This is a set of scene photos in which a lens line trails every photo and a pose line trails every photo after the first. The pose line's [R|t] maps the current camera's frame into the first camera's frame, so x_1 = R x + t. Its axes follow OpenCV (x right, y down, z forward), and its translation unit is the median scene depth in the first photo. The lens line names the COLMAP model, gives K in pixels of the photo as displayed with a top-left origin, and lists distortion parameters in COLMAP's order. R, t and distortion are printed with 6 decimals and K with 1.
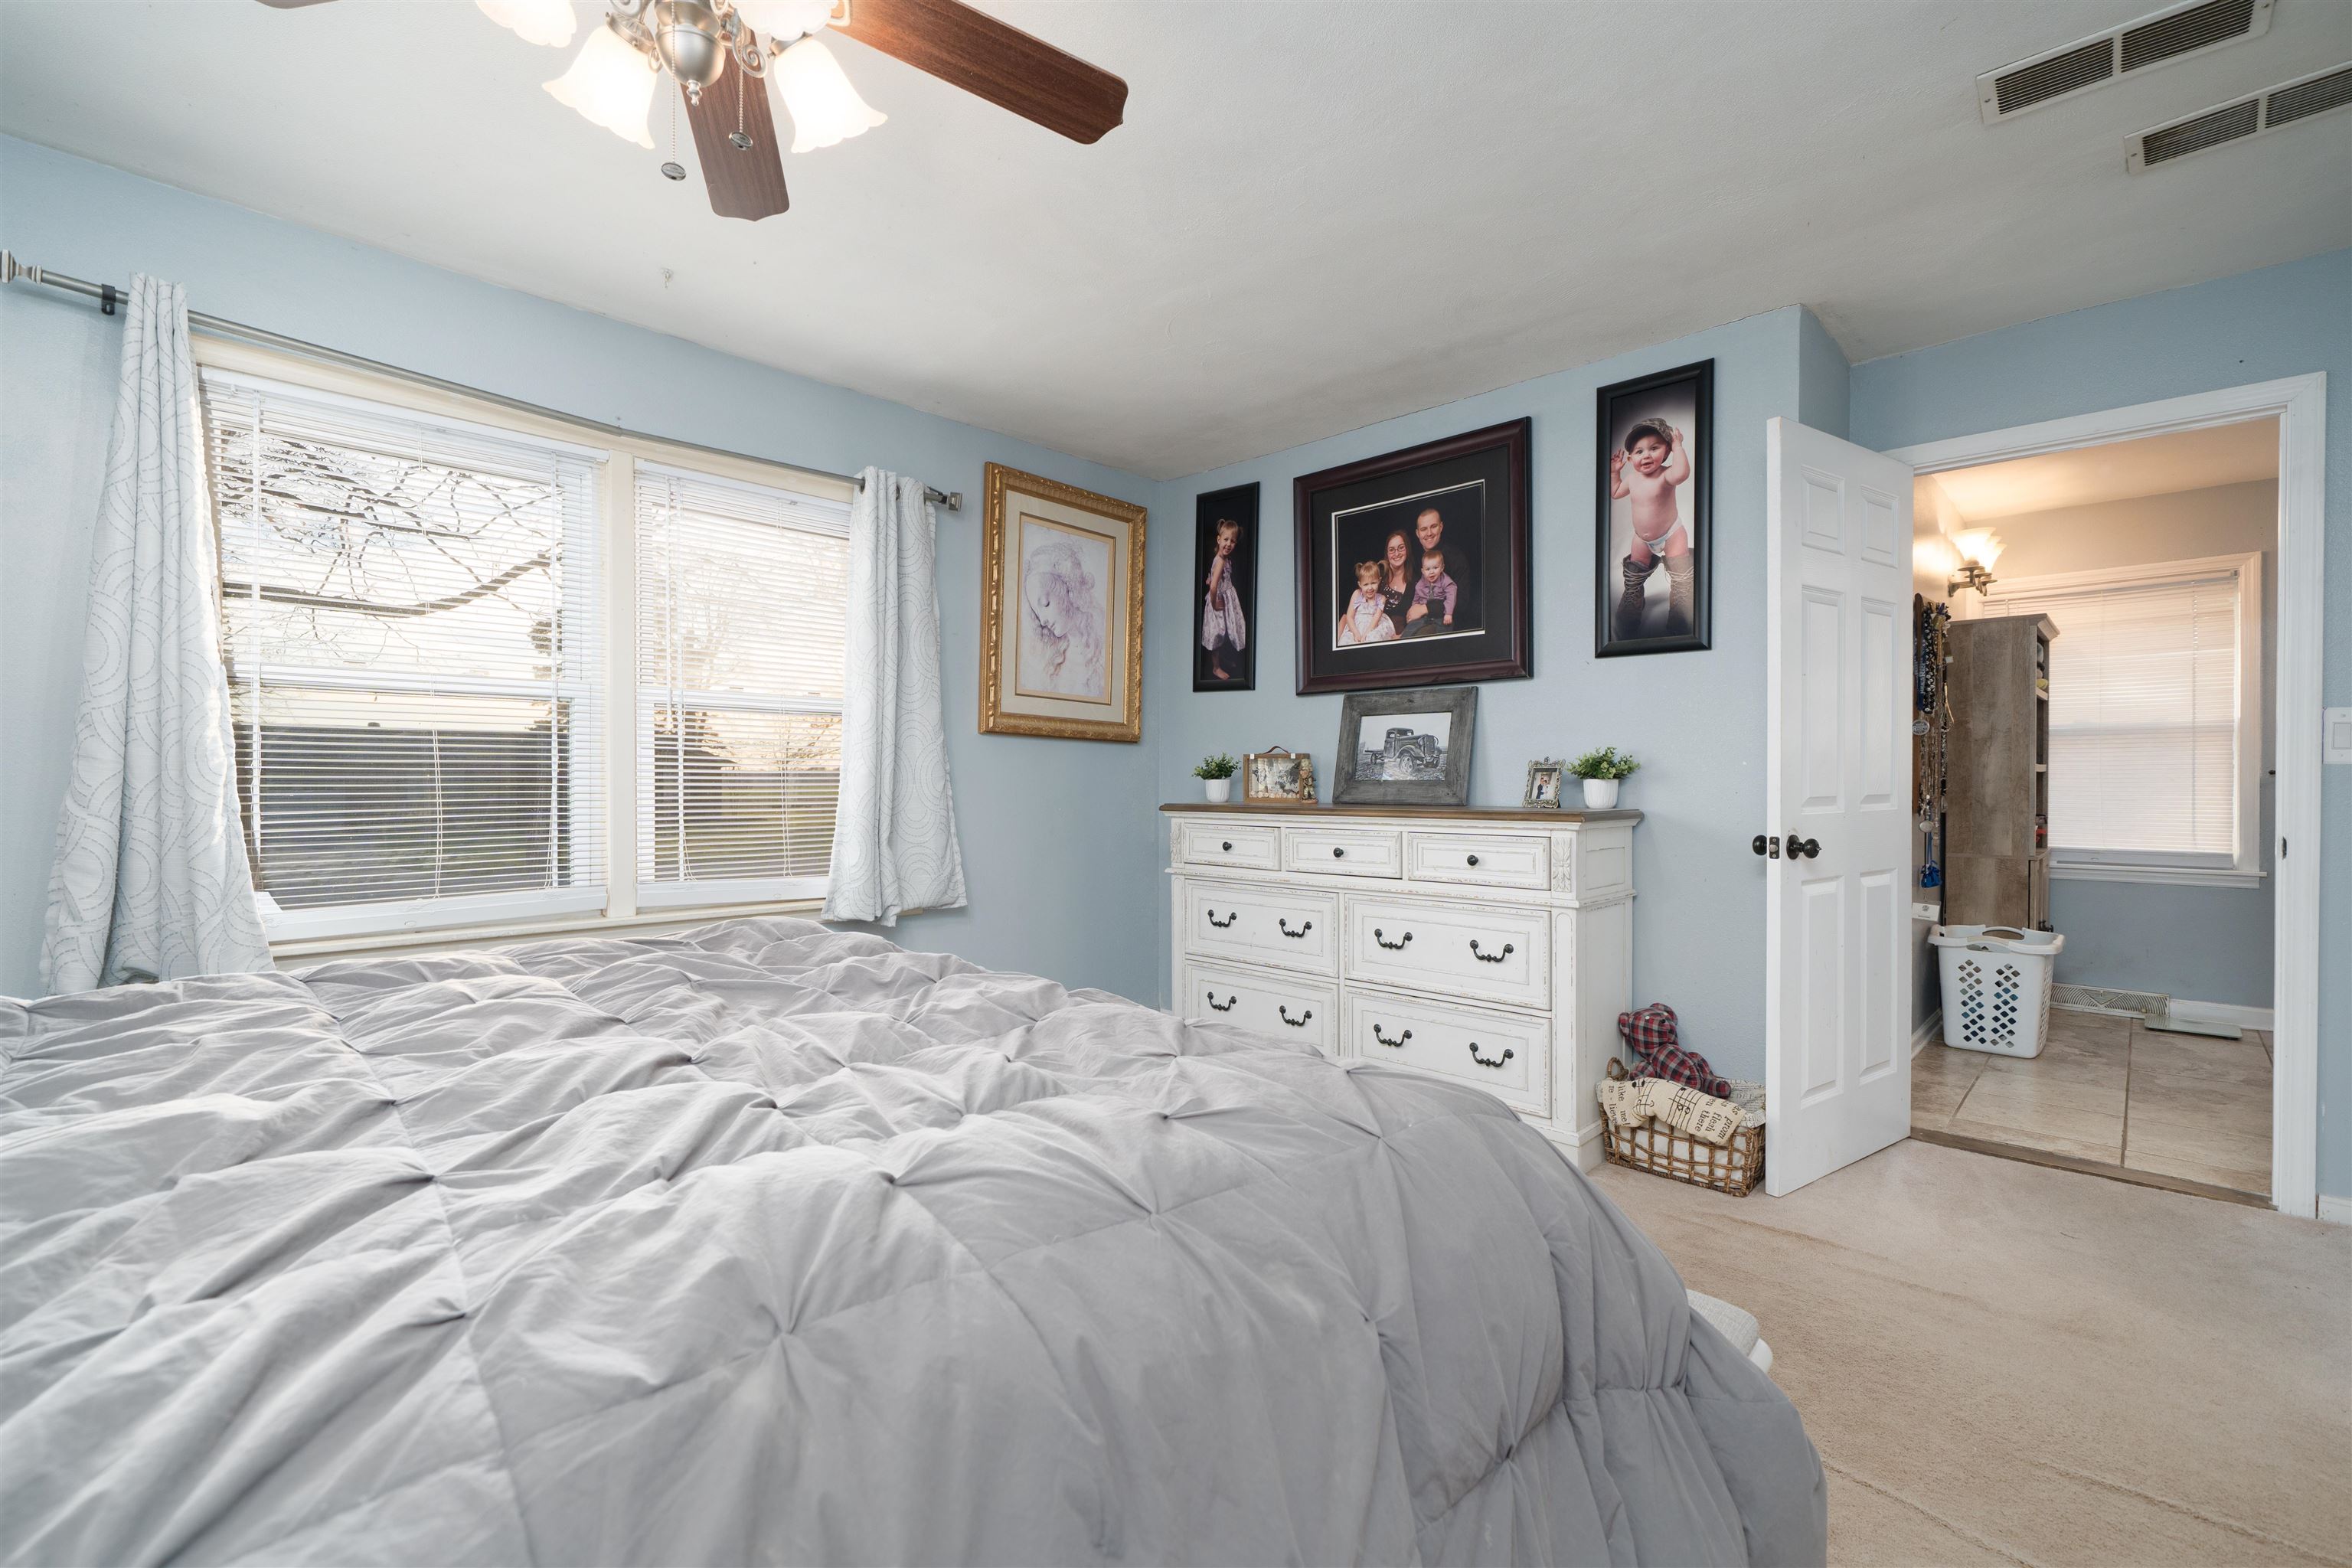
lens RADIAL K [[1031.4, 0, 1186.3], [0, 1031.4, 777.1], [0, 0, 1]] dist [-0.002320, -0.000737]
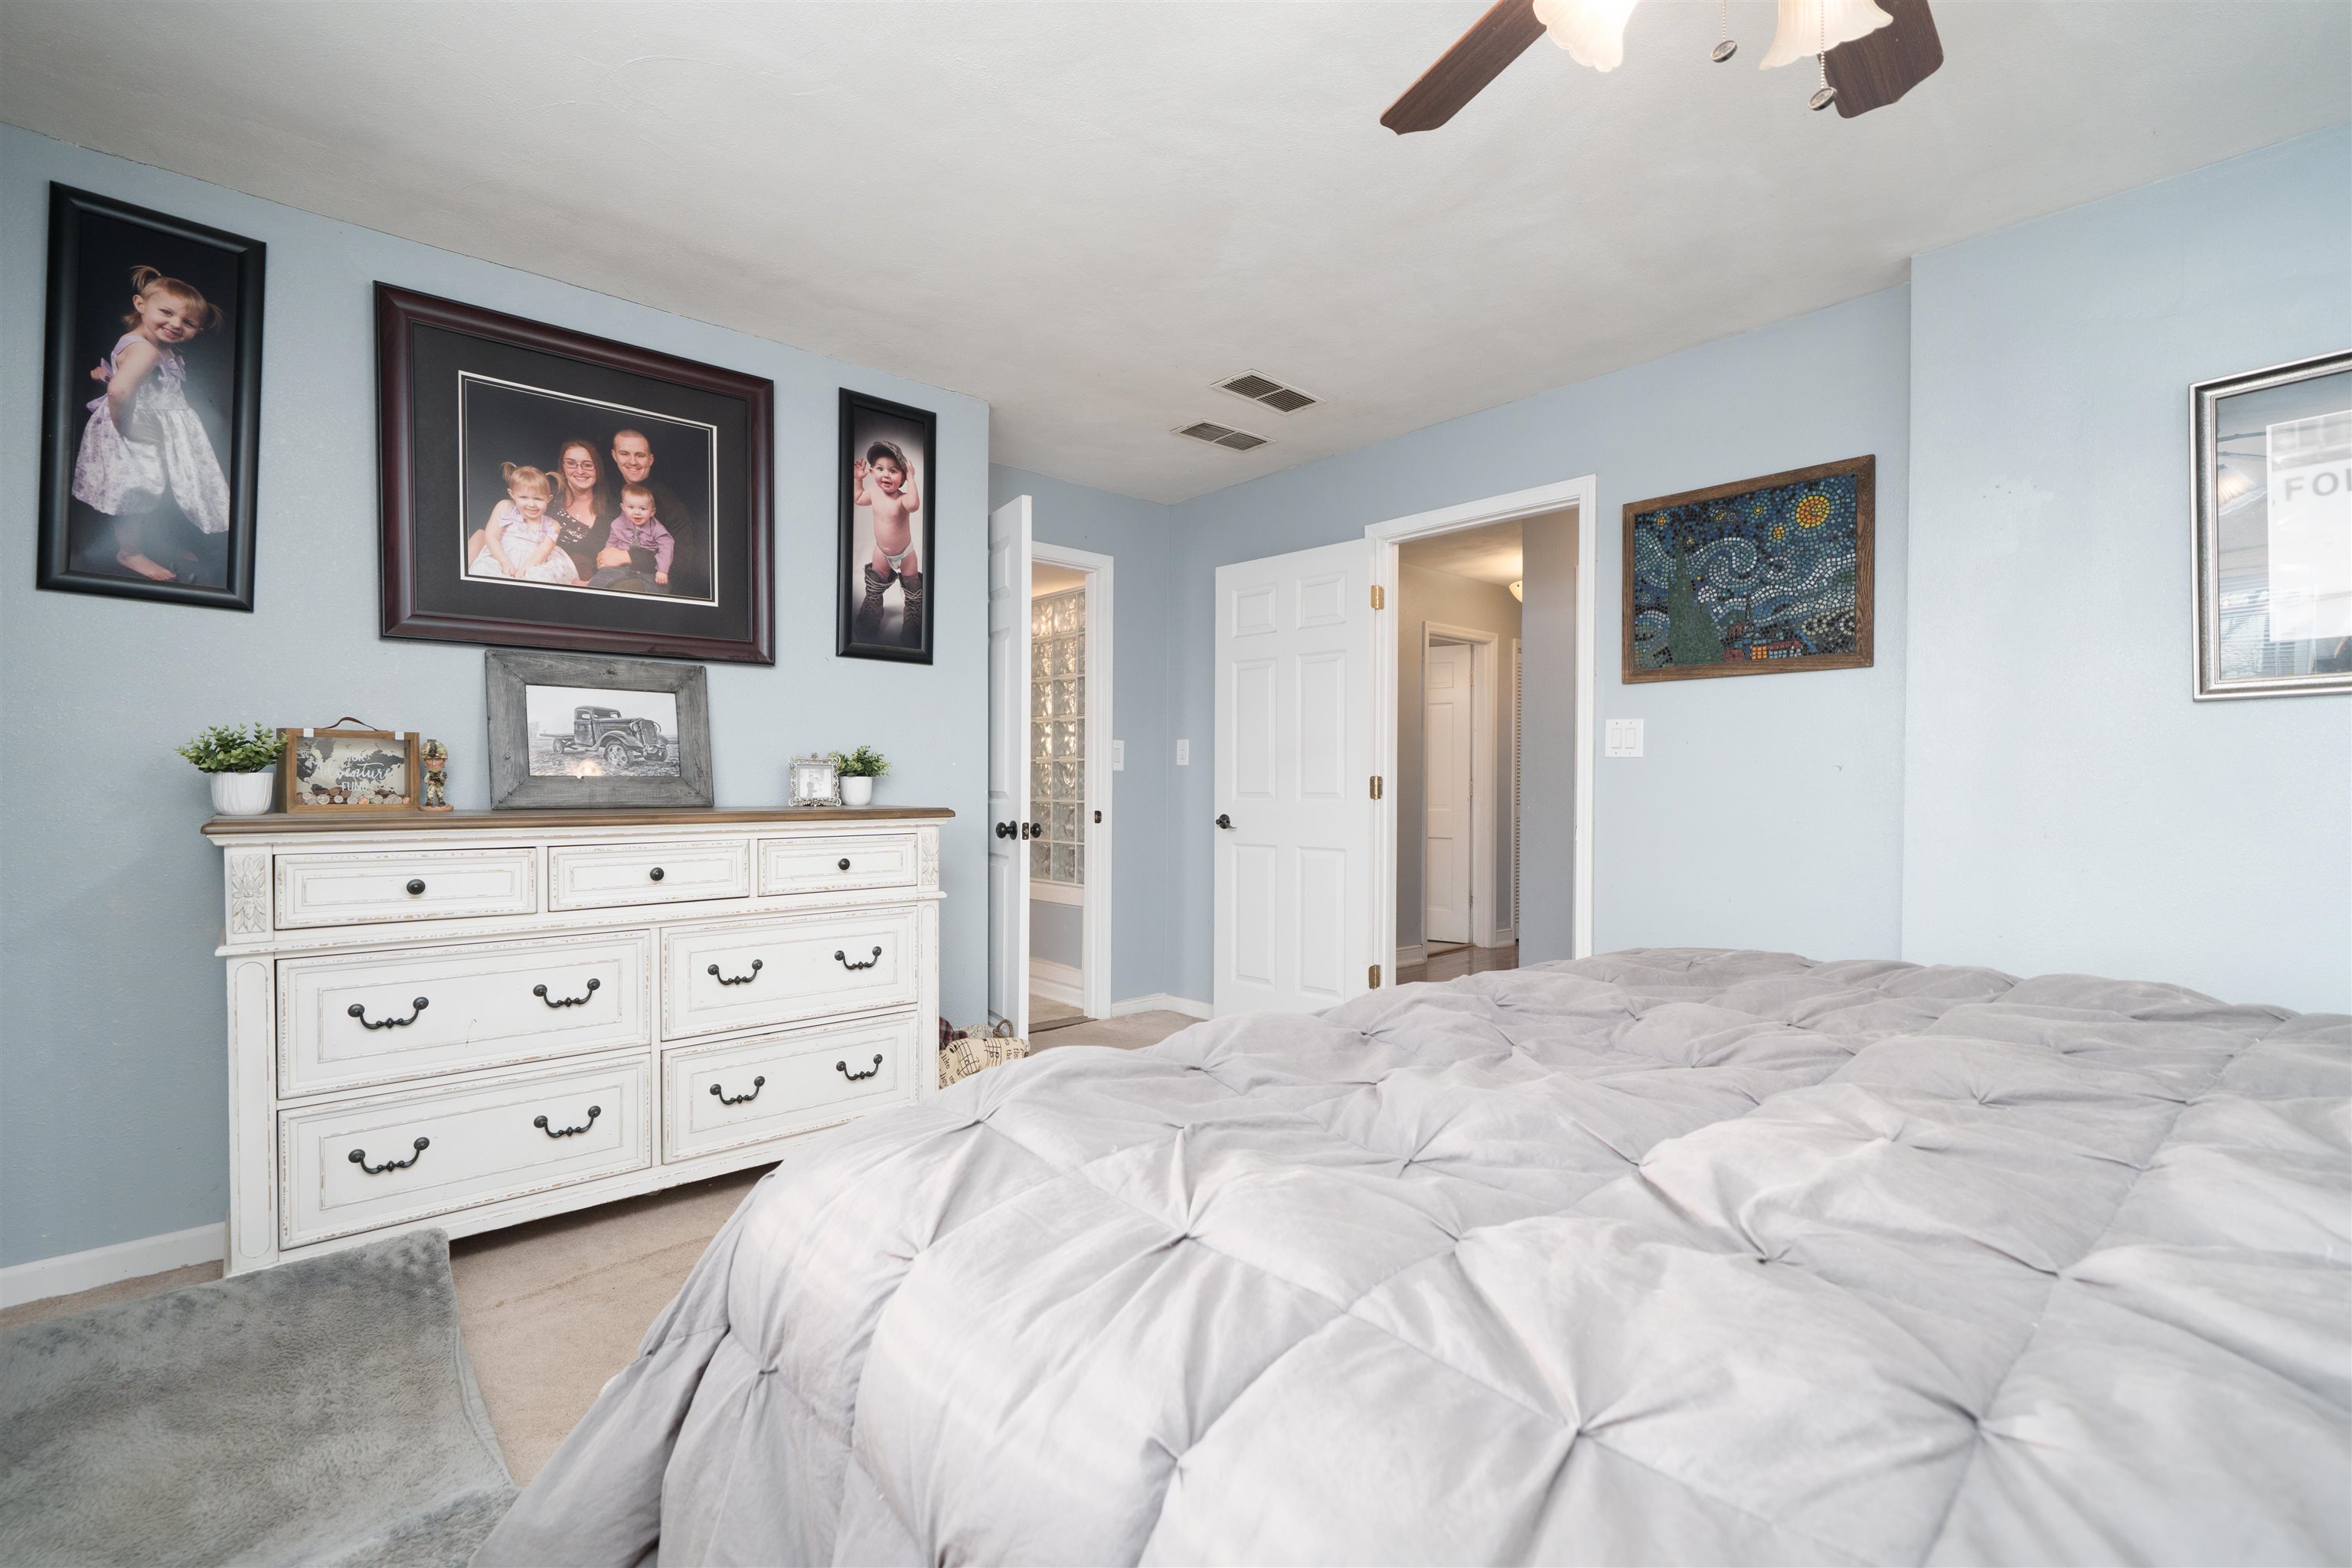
lens RADIAL K [[1031.4, 0, 1186.1], [0, 1031.4, 792.3], [0, 0, 1]] dist [-0.002320, -0.000737]
pose [[0.074144, -0.010798, 0.997189, -0.522463], [-0.006040, 0.999918, 0.011277, 0.003477], [-0.997229, -0.006859, 0.074073, 0.527261]]
